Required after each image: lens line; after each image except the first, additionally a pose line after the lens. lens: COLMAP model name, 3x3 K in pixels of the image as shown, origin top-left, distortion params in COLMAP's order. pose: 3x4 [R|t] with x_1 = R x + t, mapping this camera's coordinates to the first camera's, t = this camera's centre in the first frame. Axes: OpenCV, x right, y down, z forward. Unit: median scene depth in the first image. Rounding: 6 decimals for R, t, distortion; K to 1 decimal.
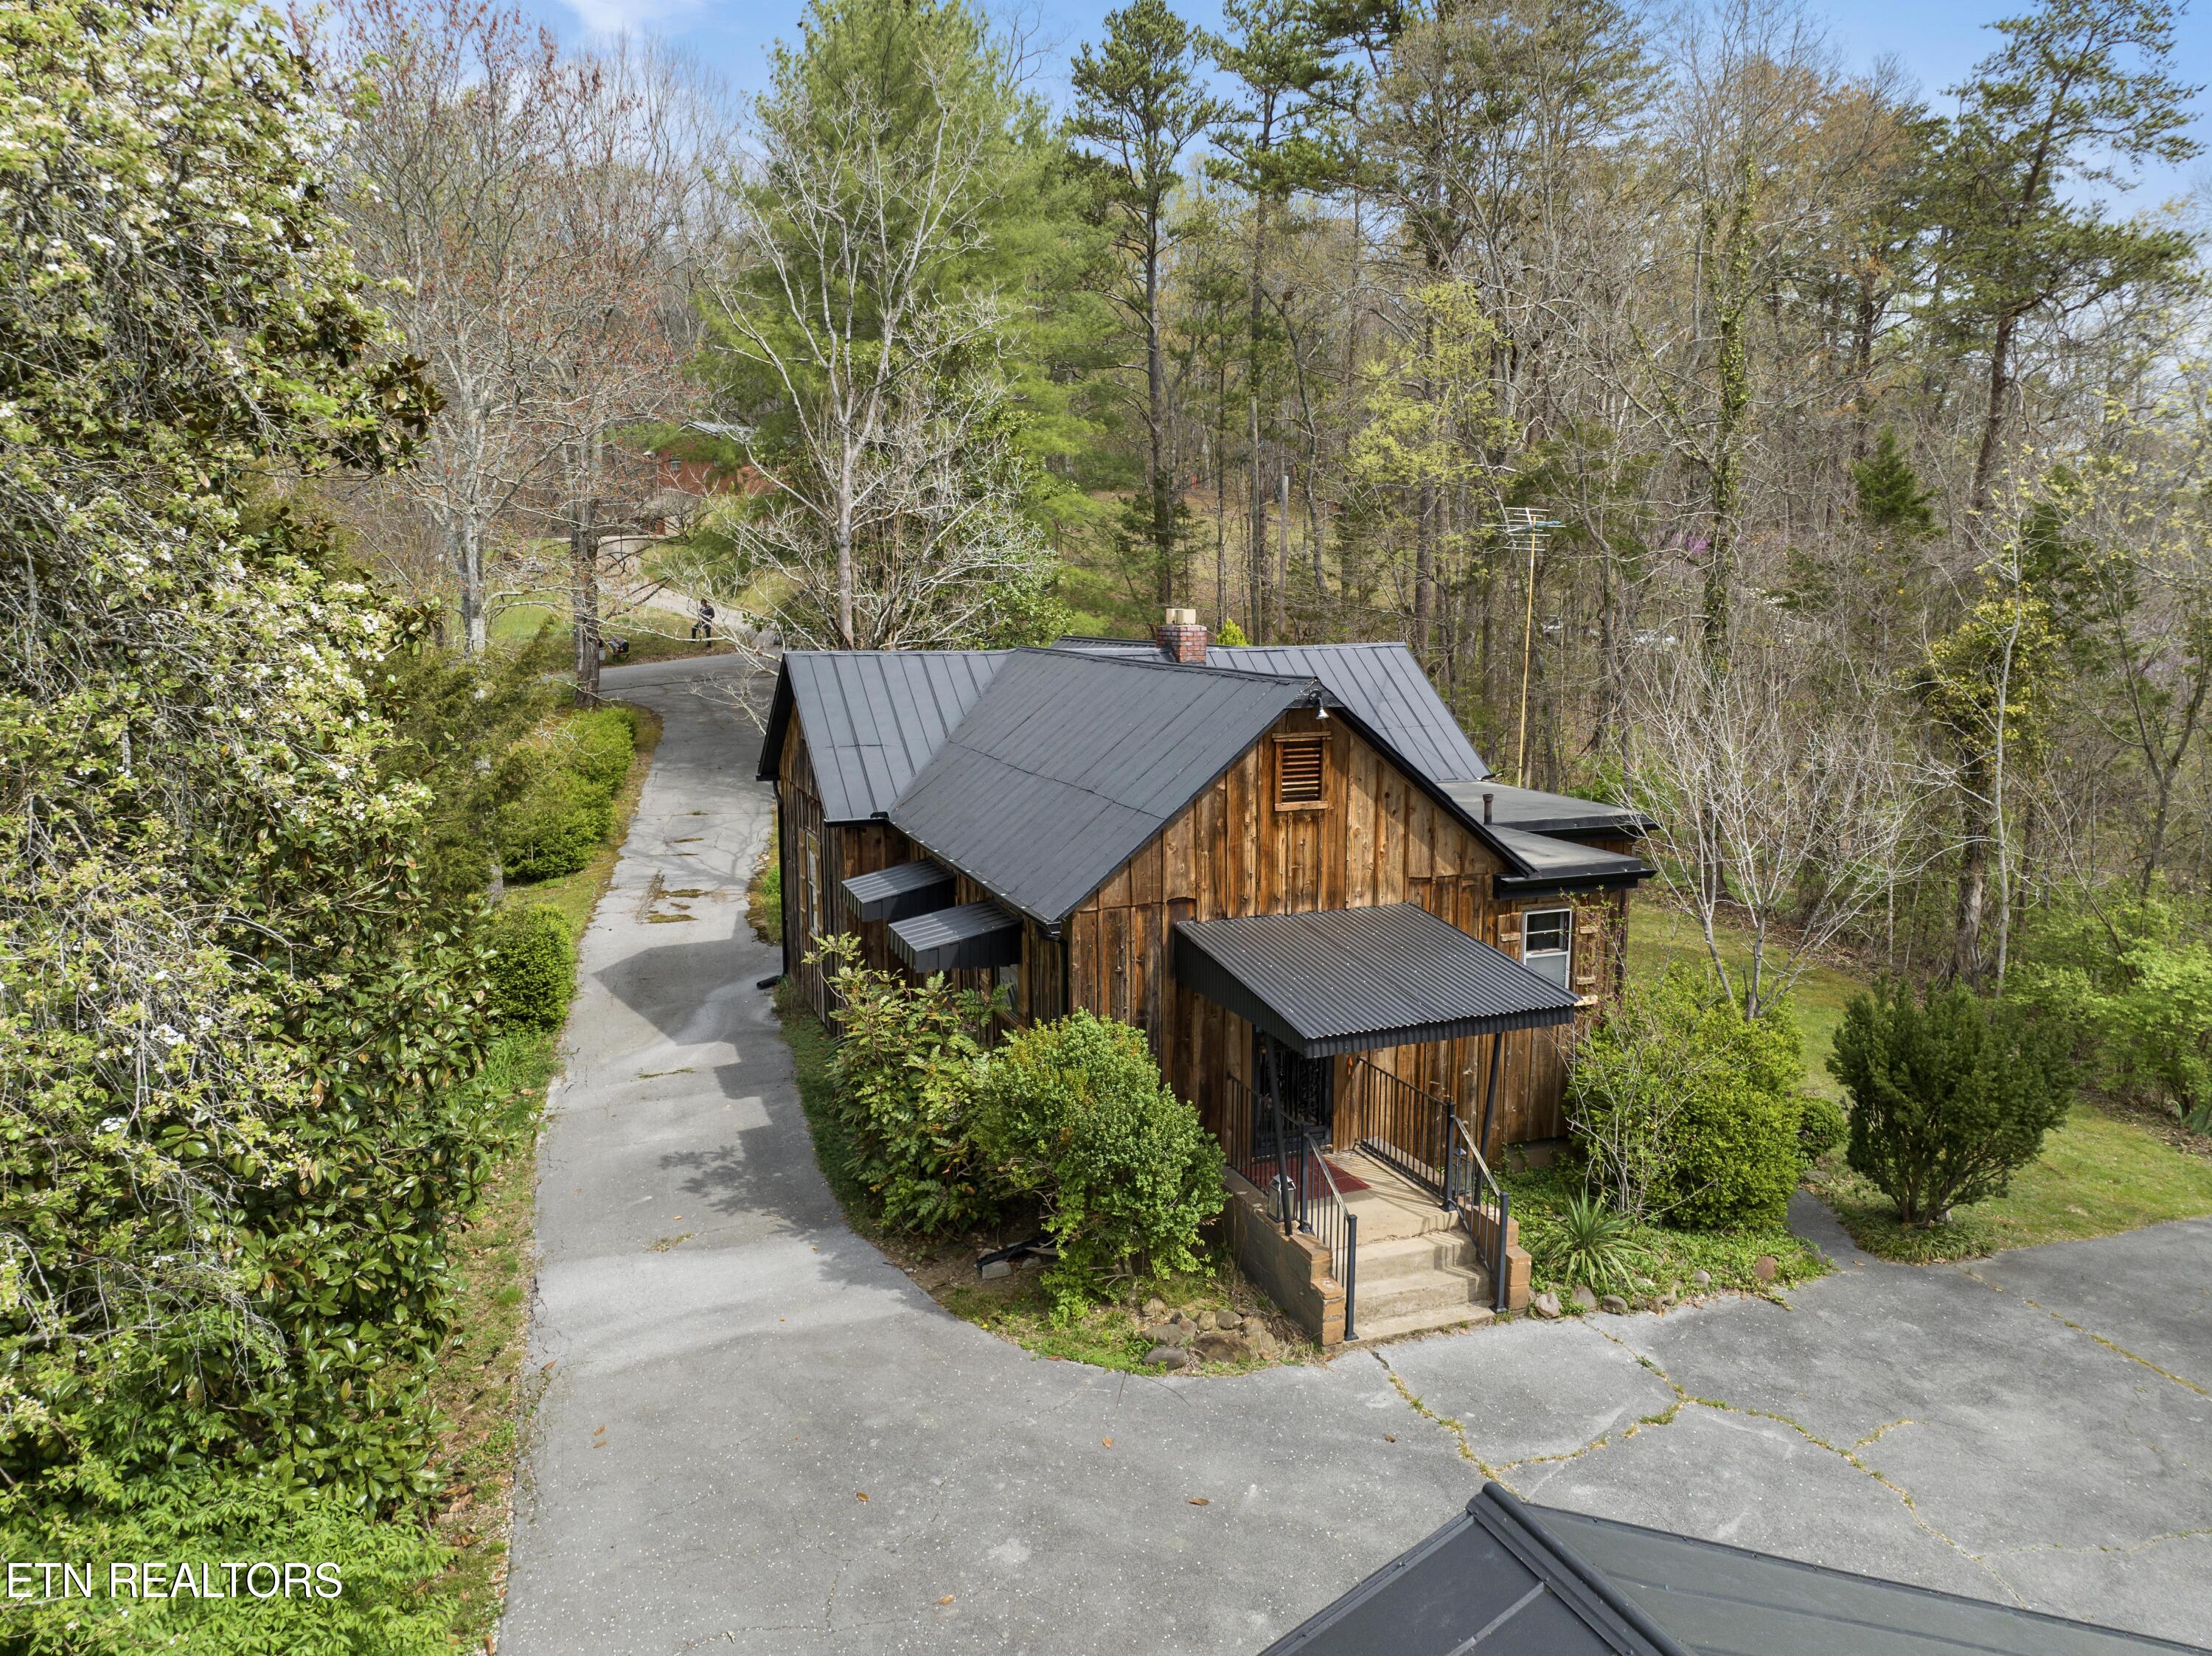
lens RADIAL K [[1541.0, 0, 1106.0], [0, 1541.0, 828.0], [0, 0, 1]] dist [-0.028752, -0.003540]
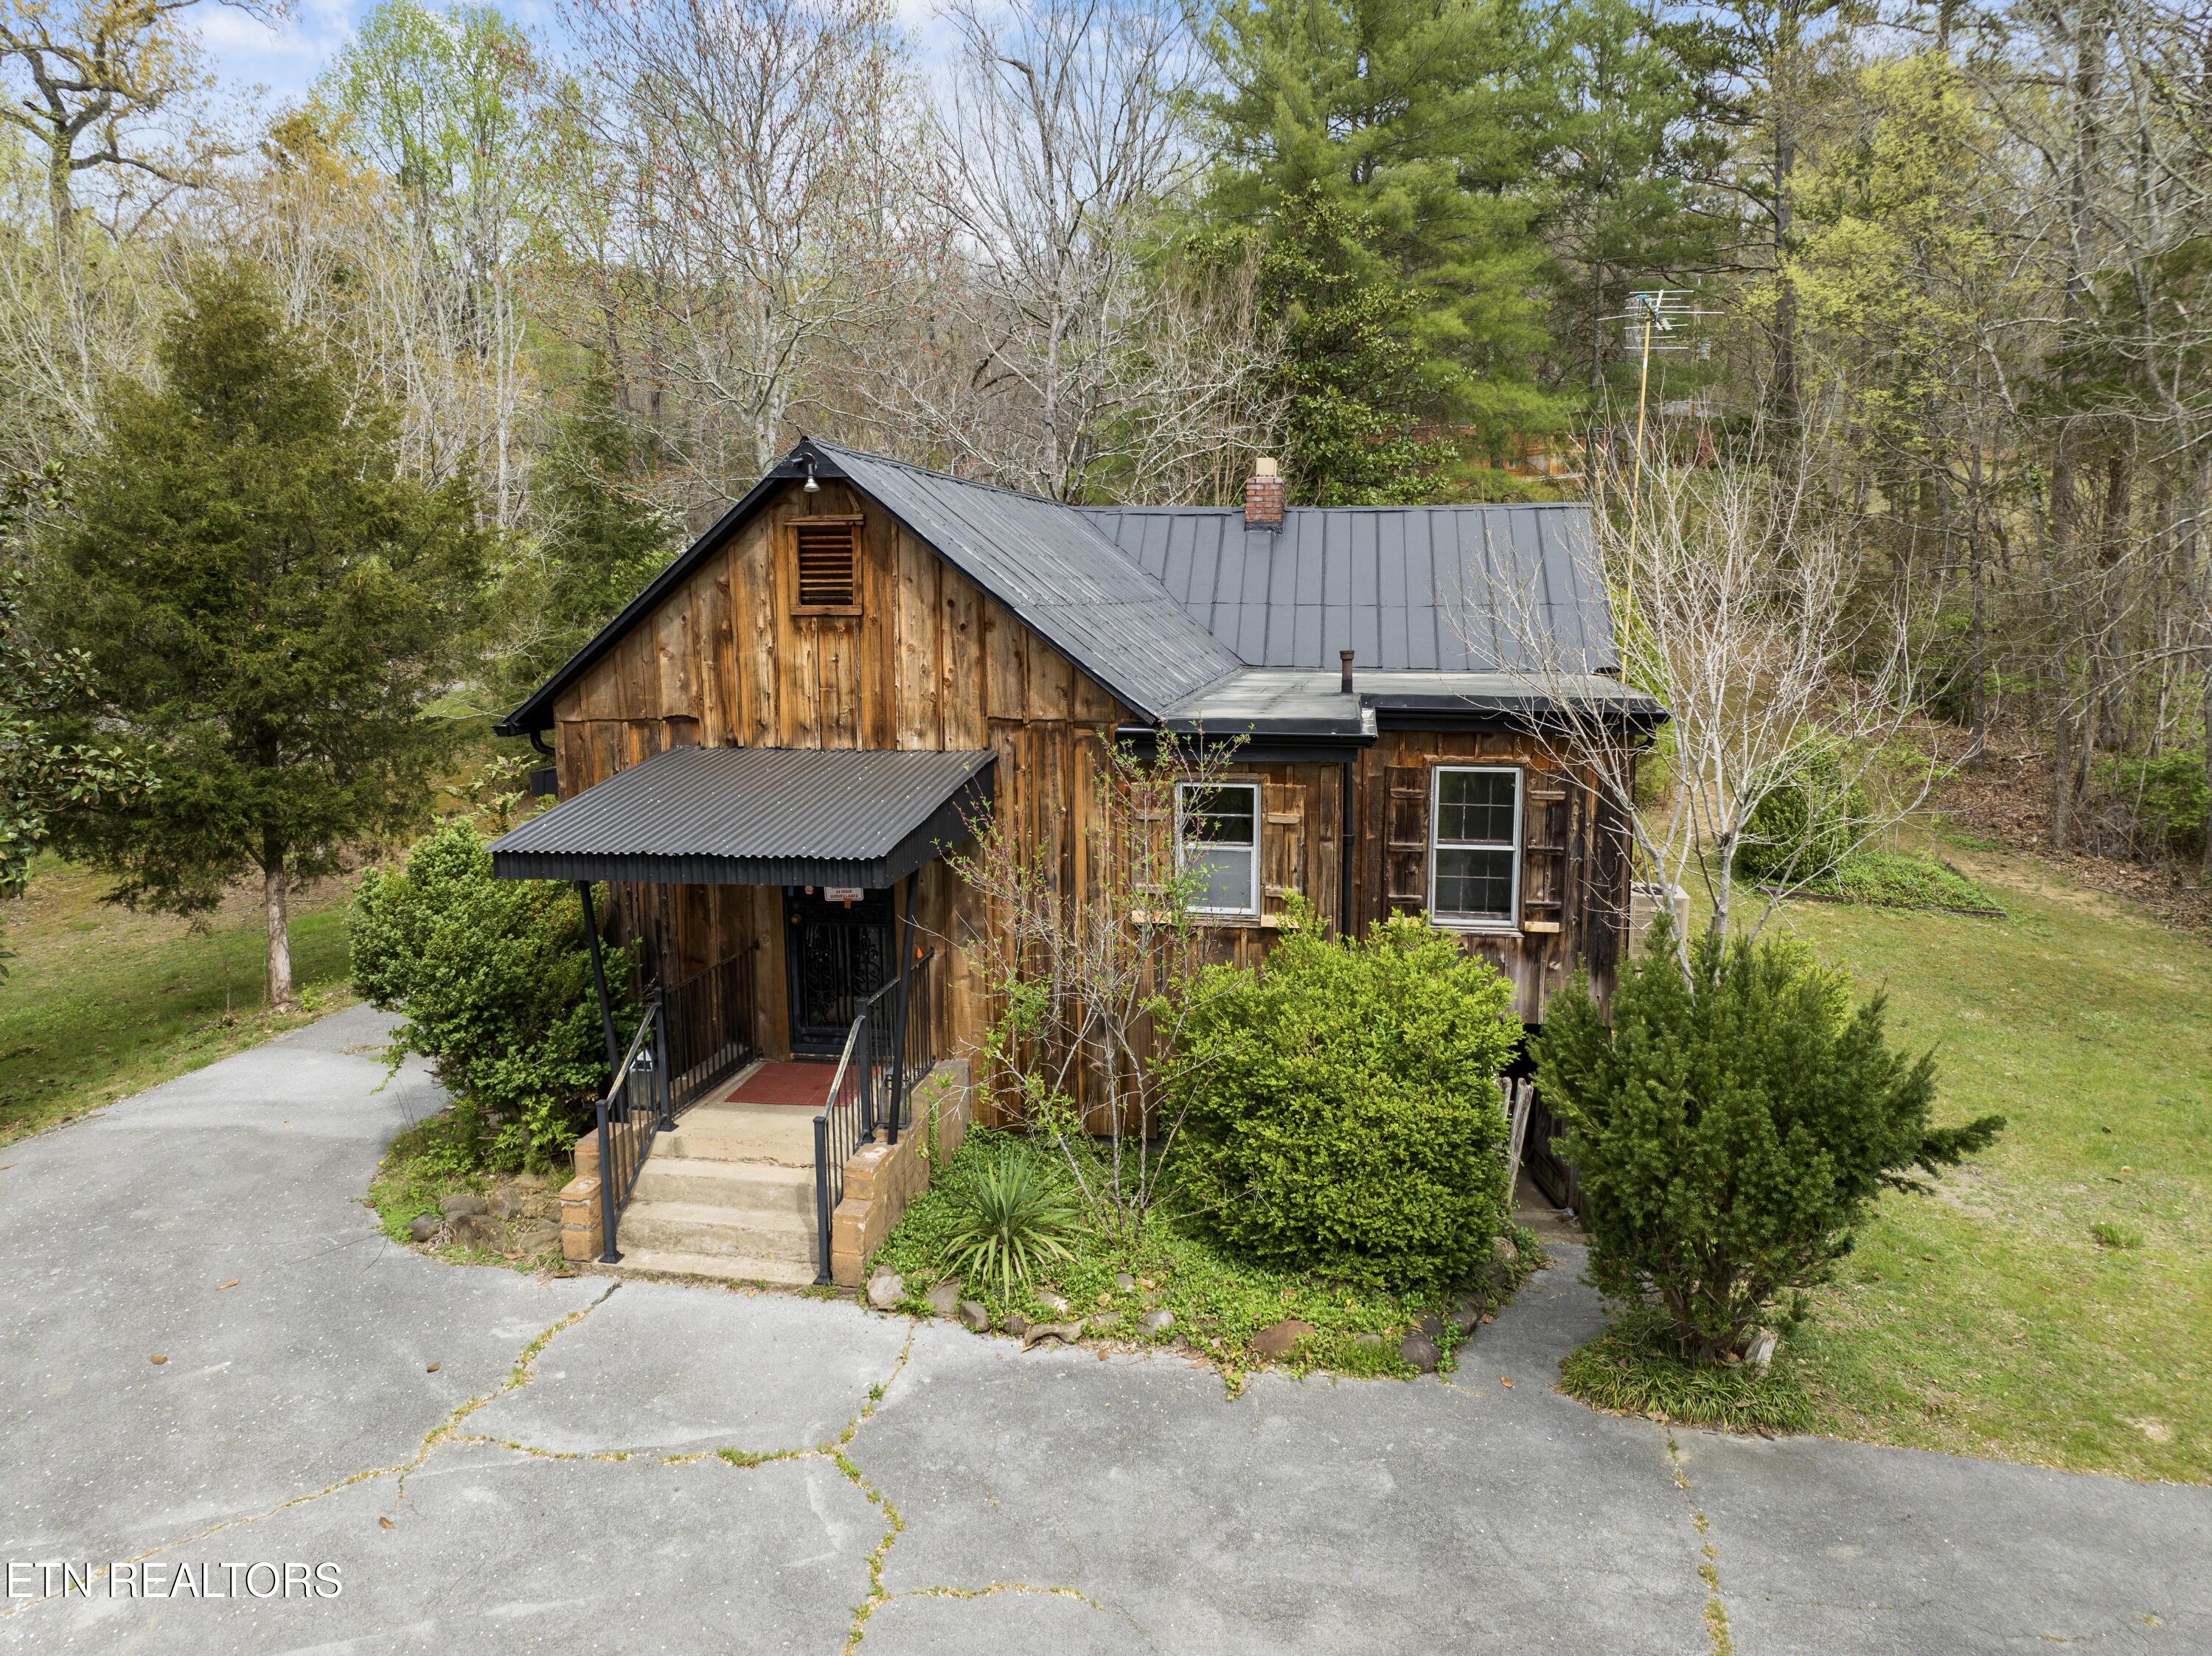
lens RADIAL K [[1535.6, 0, 1106.0], [0, 1535.6, 828.0], [0, 0, 1]] dist [-0.009281, -0.003900]
pose [[0.849593, 0.077976, -0.521643, 0.666180], [-0.079052, 0.996665, 0.020232, 0.069540], [0.521481, 0.024048, 0.852924, 0.407262]]
